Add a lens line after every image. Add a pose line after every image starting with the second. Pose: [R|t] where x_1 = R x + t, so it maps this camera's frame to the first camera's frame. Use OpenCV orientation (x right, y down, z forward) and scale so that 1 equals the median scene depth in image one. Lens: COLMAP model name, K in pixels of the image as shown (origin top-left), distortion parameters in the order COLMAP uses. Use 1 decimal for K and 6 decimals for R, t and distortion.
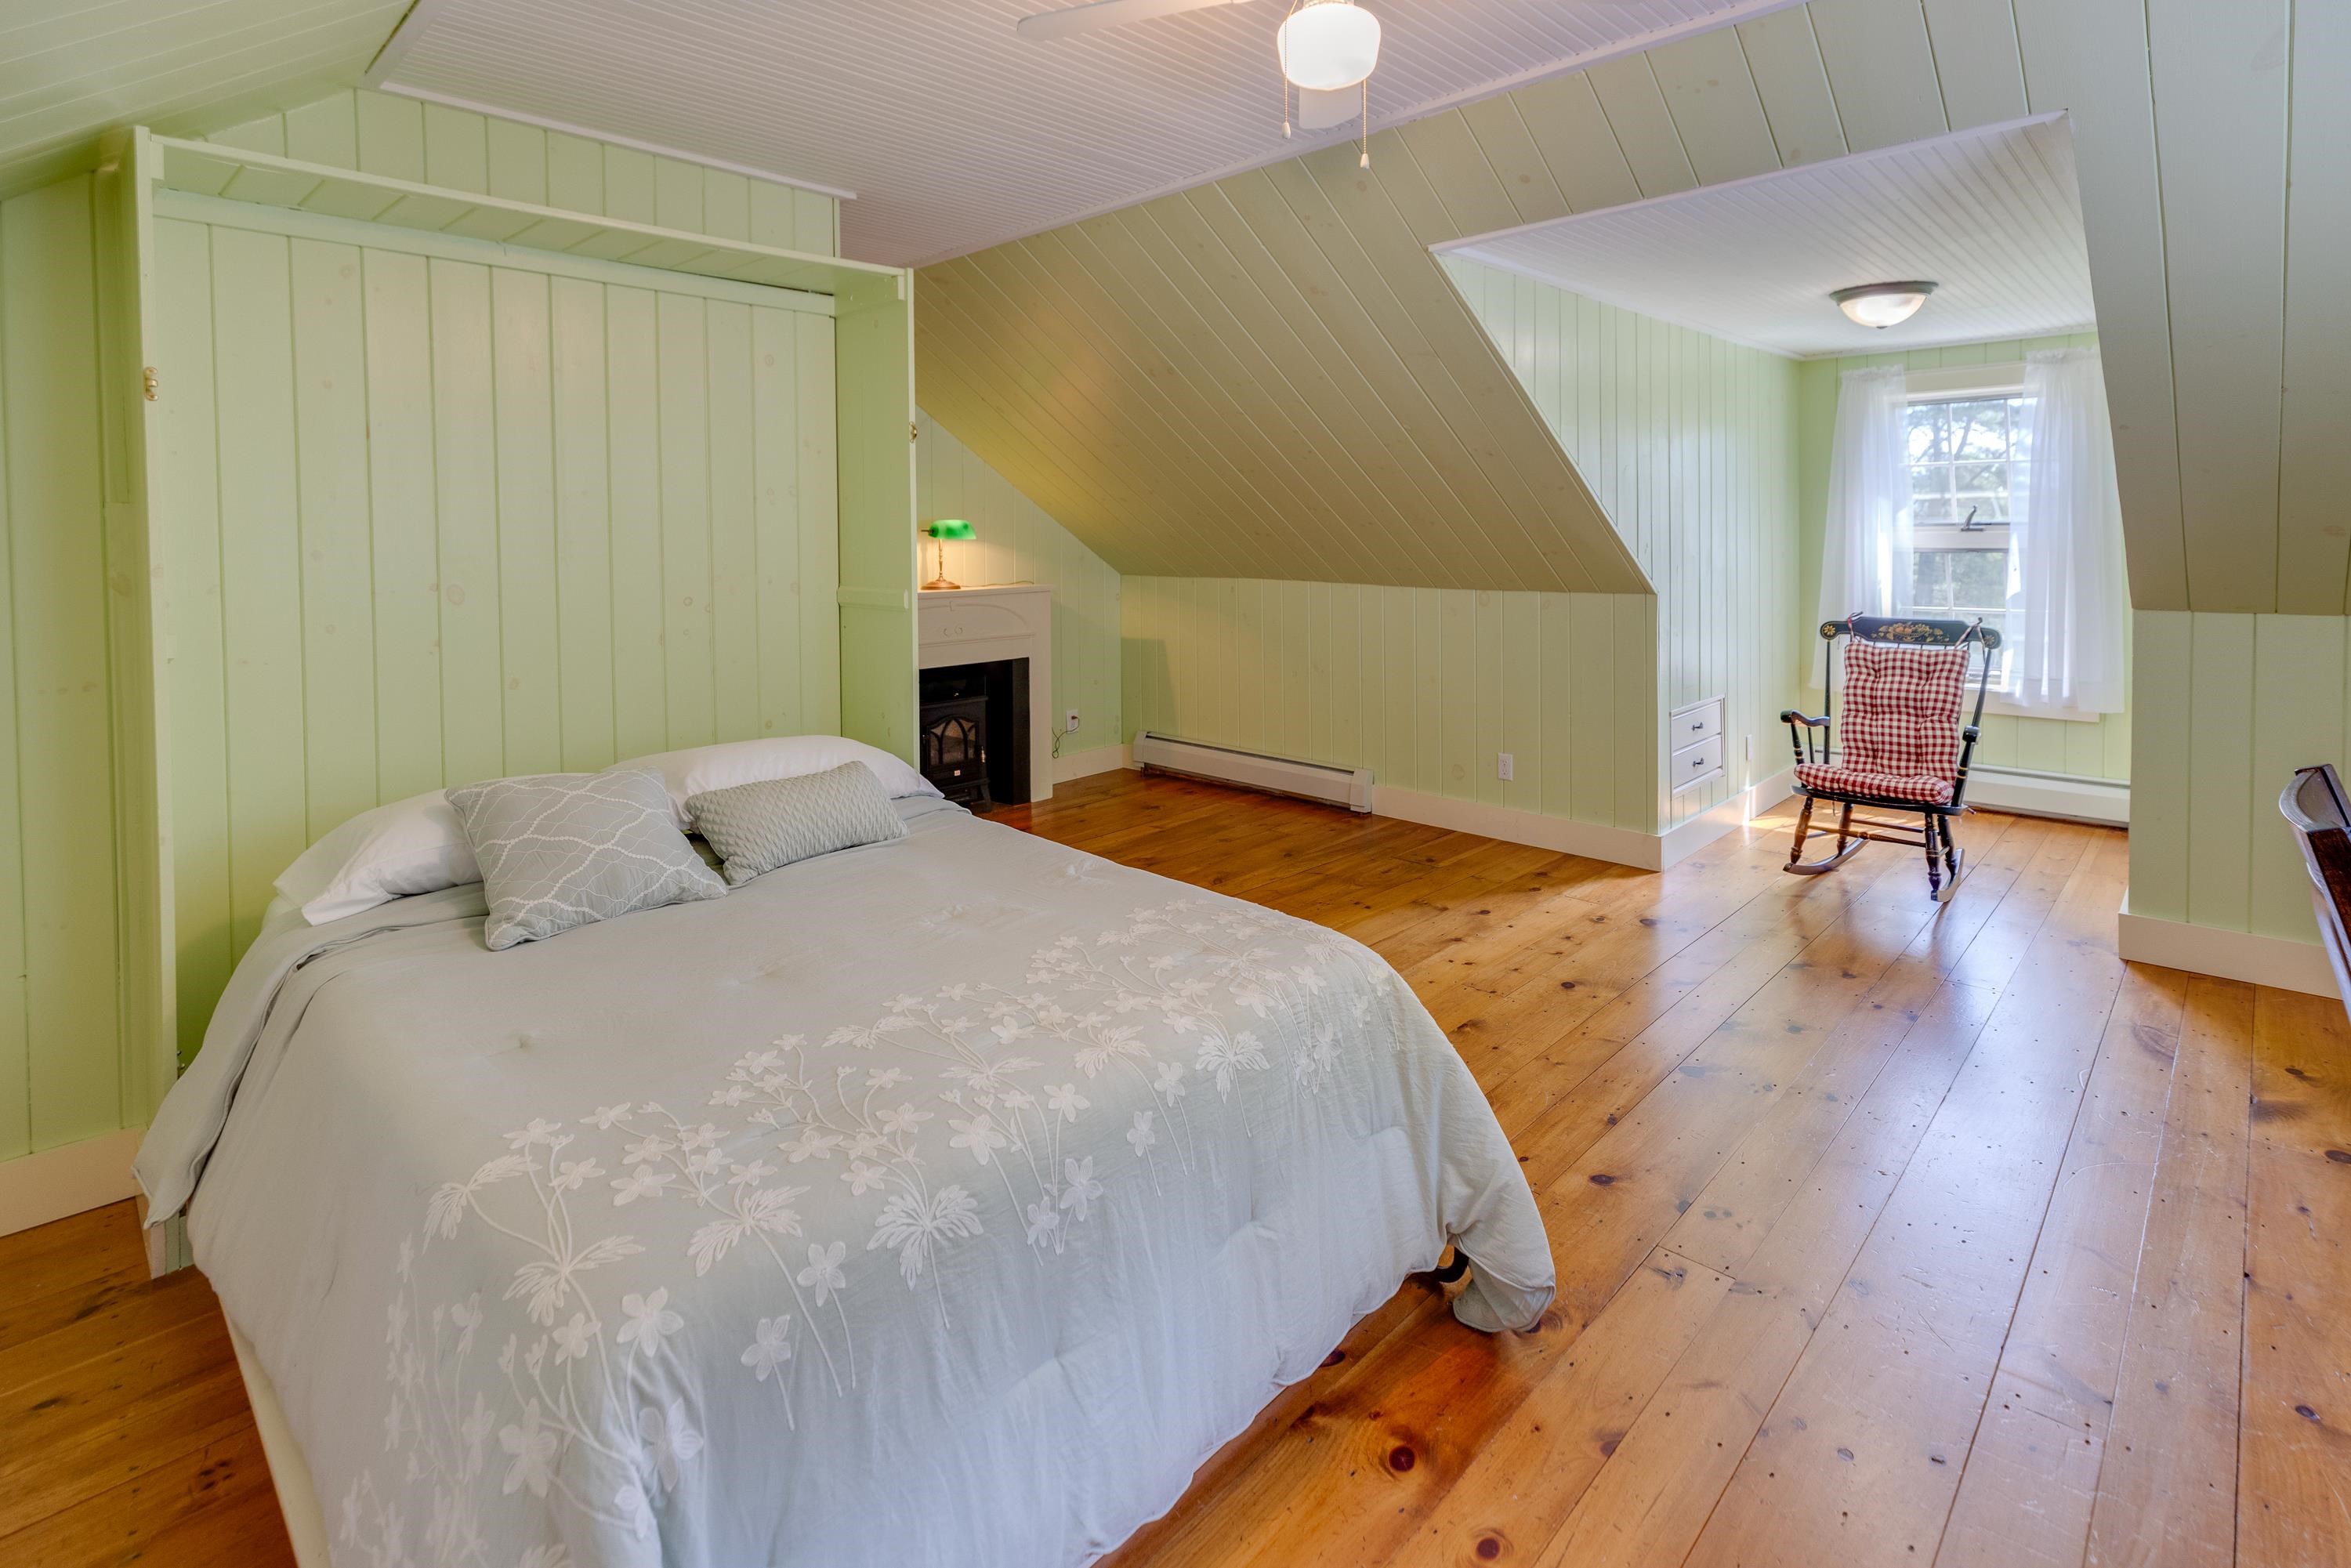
lens RADIAL K [[1129.2, 0, 1175.5], [0, 1129.2, 784.0], [0, 0, 1]] dist [0.001397, 0.000282]
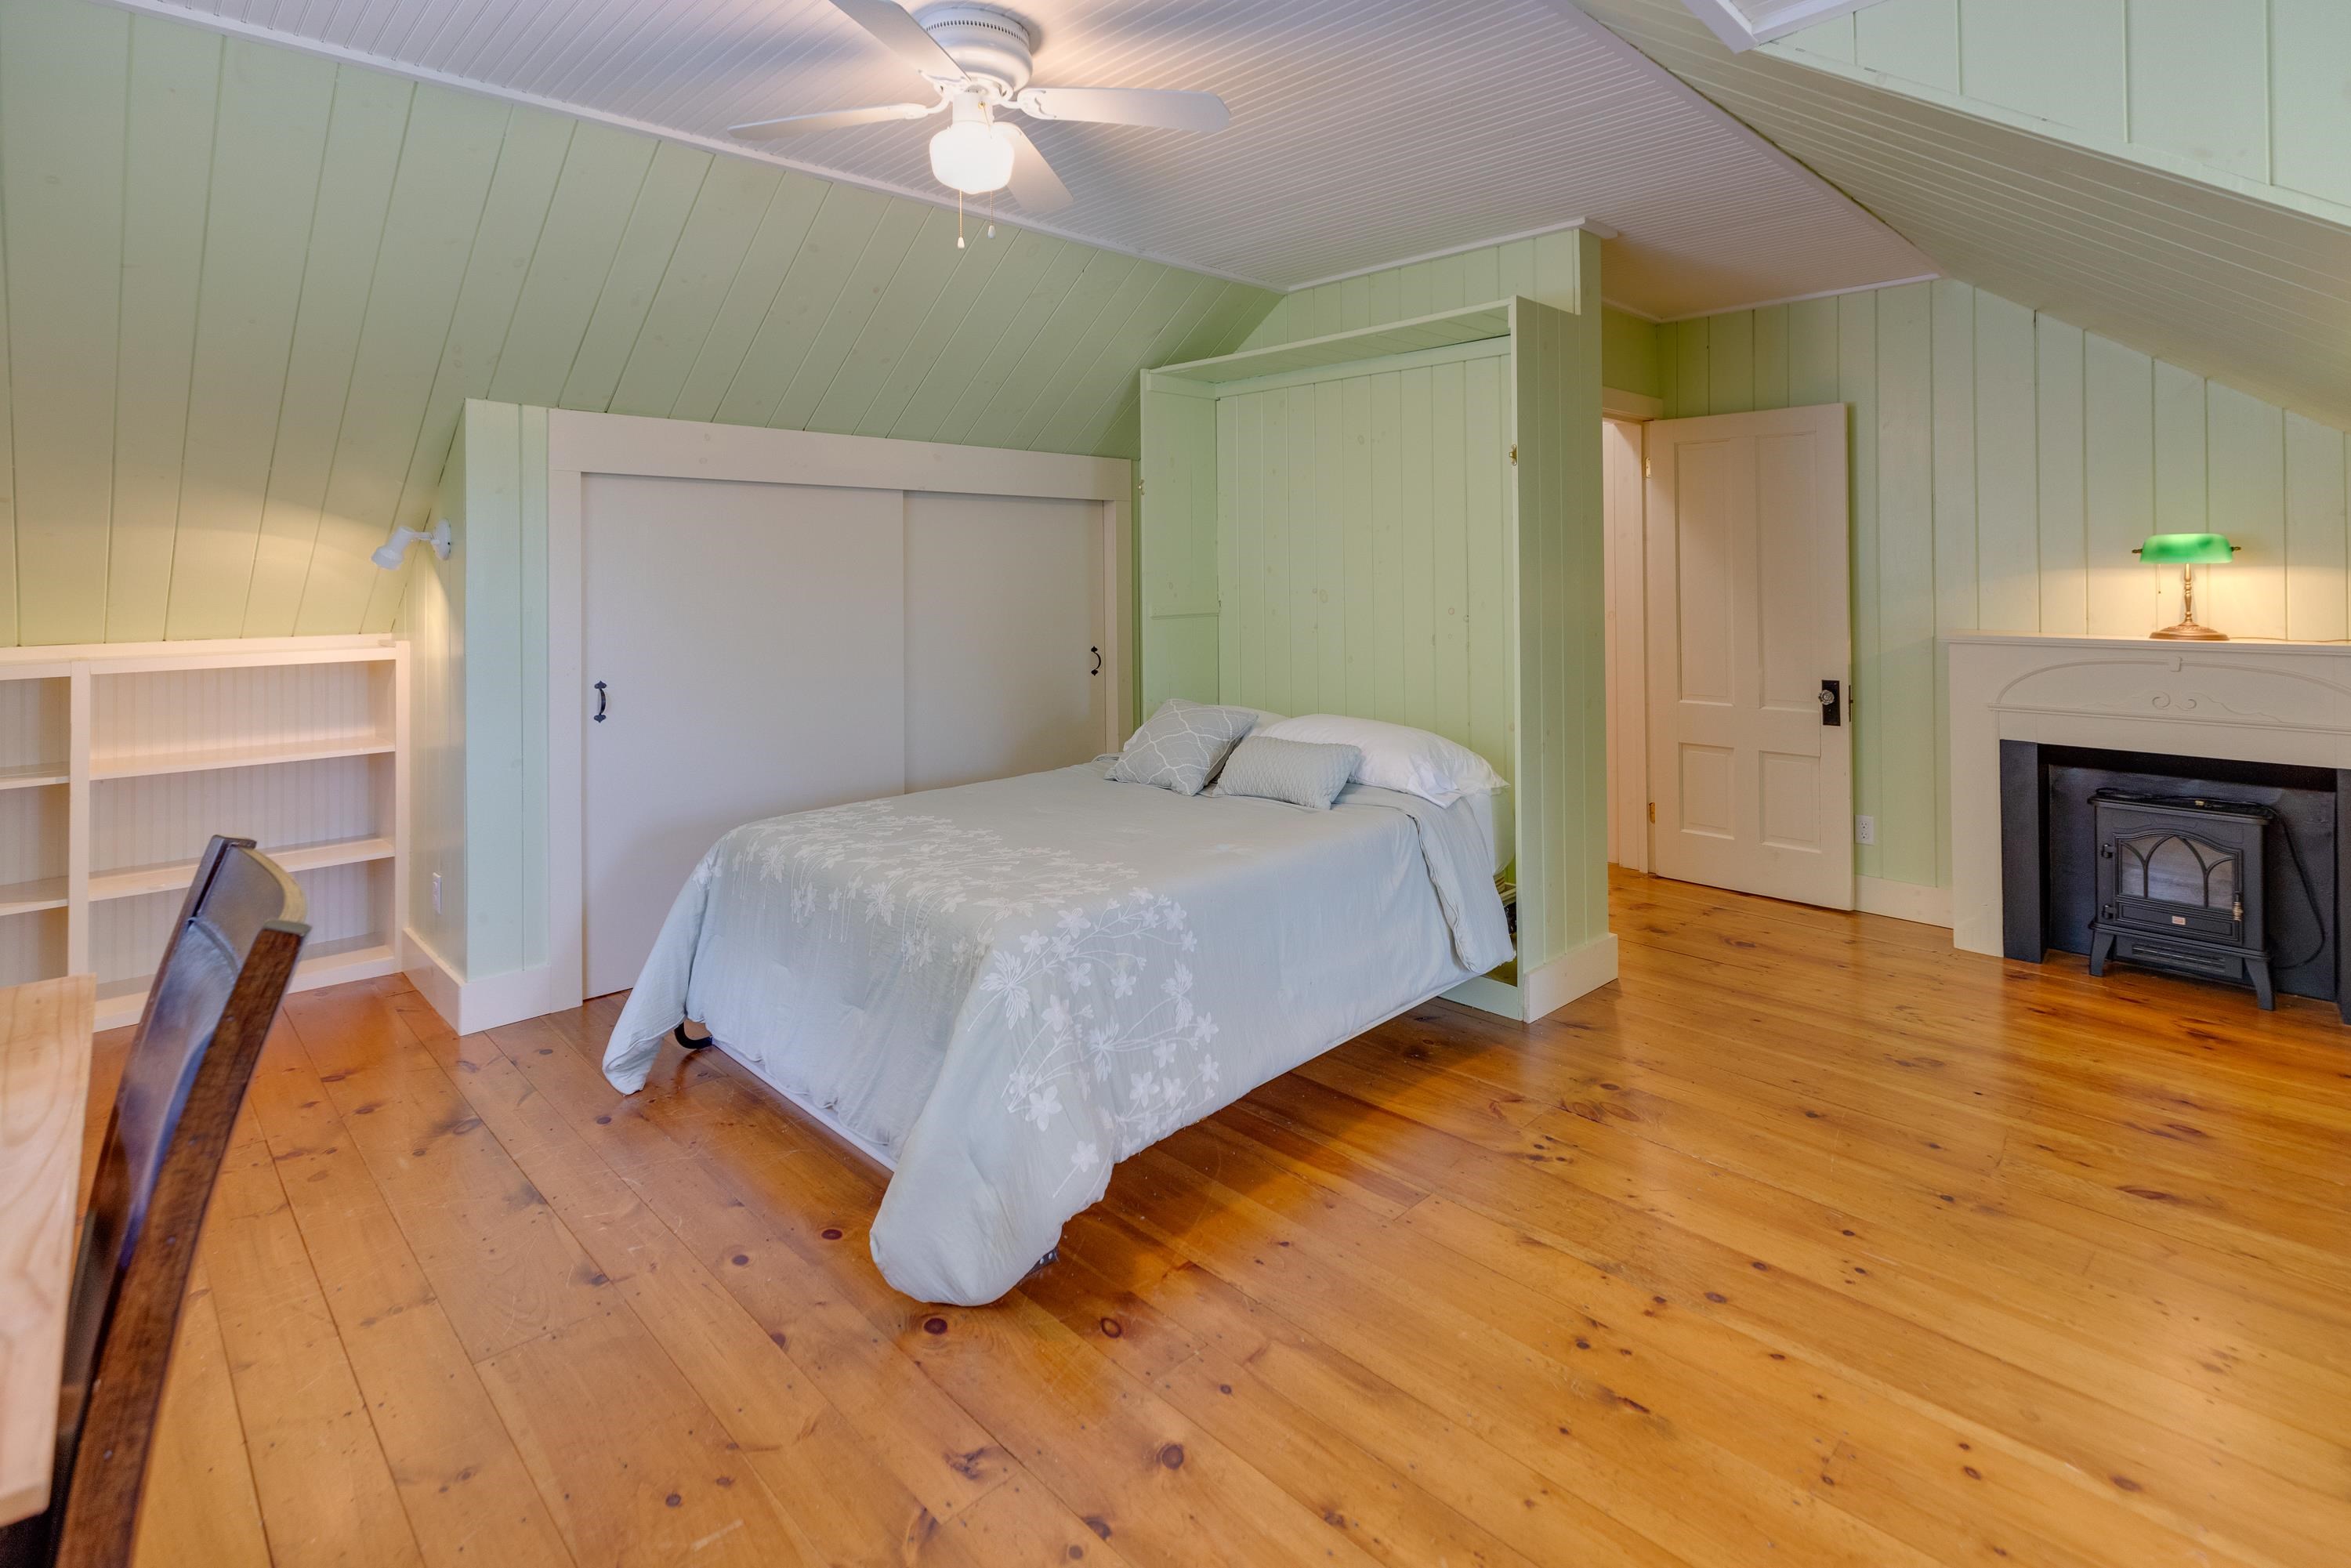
lens RADIAL K [[1129.2, 0, 1175.5], [0, 1129.2, 784.0], [0, 0, 1]] dist [0.001397, 0.000282]
pose [[-0.050654, 0.193262, -0.979839, 0.903603], [-0.215567, 0.955856, 0.199676, -0.178292], [0.975174, 0.221335, -0.006757, 0.832130]]
